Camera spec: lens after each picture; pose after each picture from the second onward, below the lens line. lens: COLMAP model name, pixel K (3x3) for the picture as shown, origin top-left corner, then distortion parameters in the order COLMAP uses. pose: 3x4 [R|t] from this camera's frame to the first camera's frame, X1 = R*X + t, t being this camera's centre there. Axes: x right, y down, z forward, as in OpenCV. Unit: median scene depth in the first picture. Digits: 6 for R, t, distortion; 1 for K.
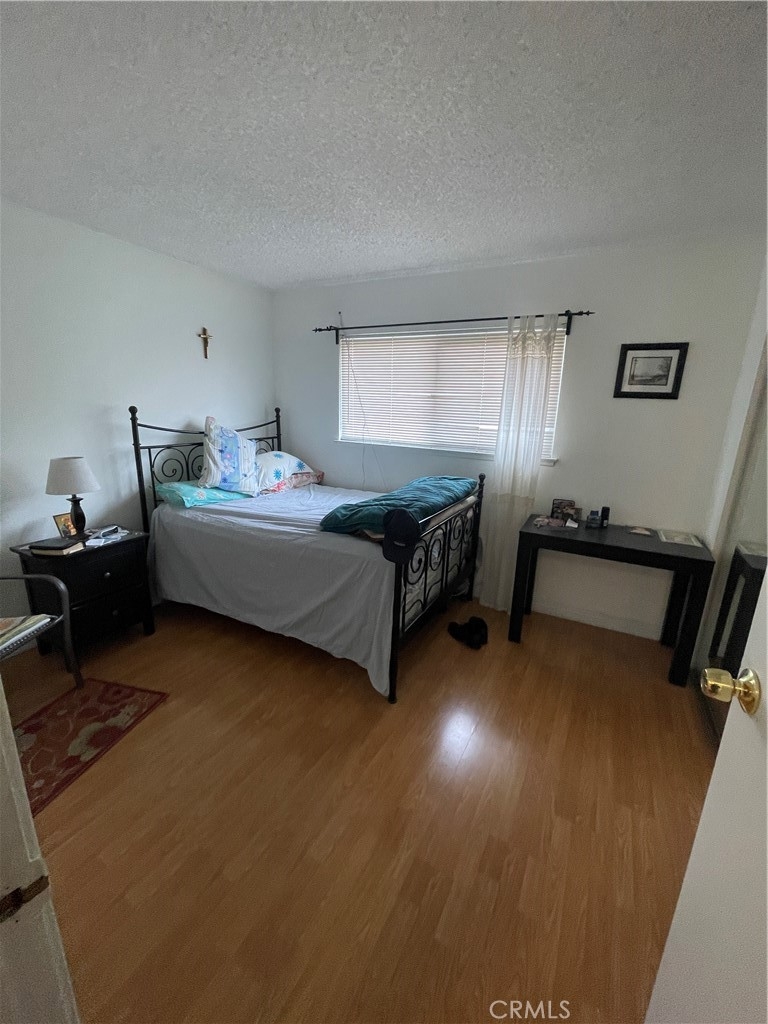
lens RADIAL K [[415.9, 0, 387.6], [0, 415.9, 511.0], [0, 0, 1]] dist [0.013100, -0.002286]
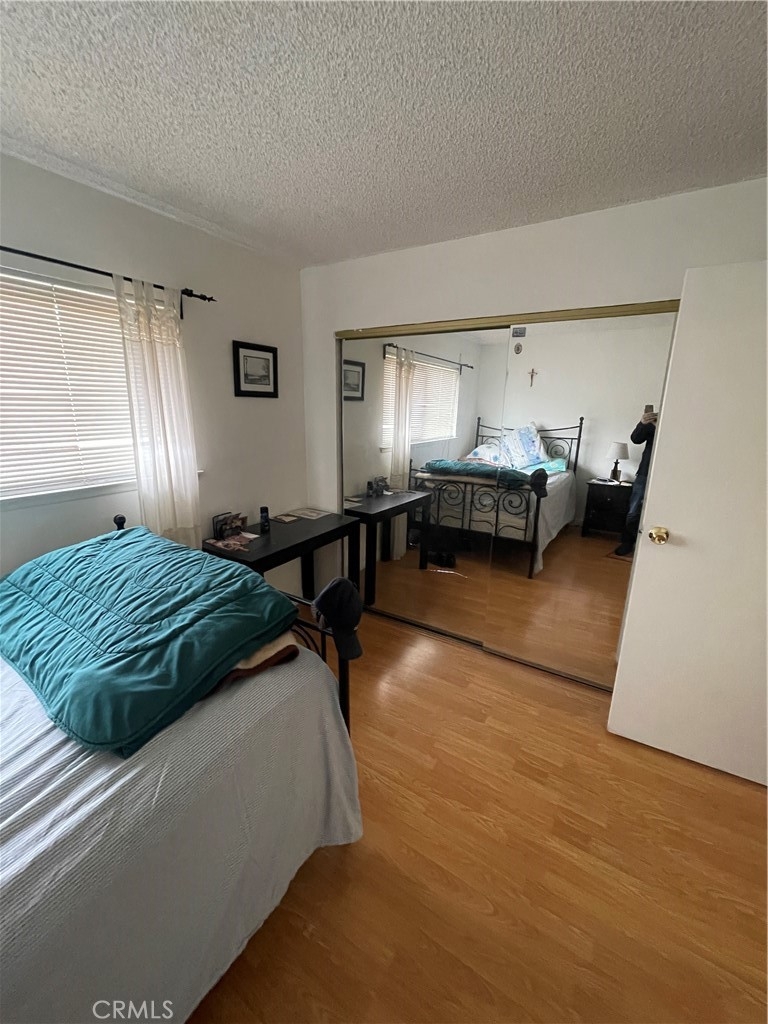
lens RADIAL K [[415.9, 0, 384.0], [0, 415.9, 510.1], [0, 0, 1]] dist [0.013100, -0.002286]
pose [[0.068674, -0.289476, 0.954718, -0.433363], [0.230532, 0.935682, 0.267122, -0.211888], [-0.970638, 0.201749, 0.130991, 0.620082]]
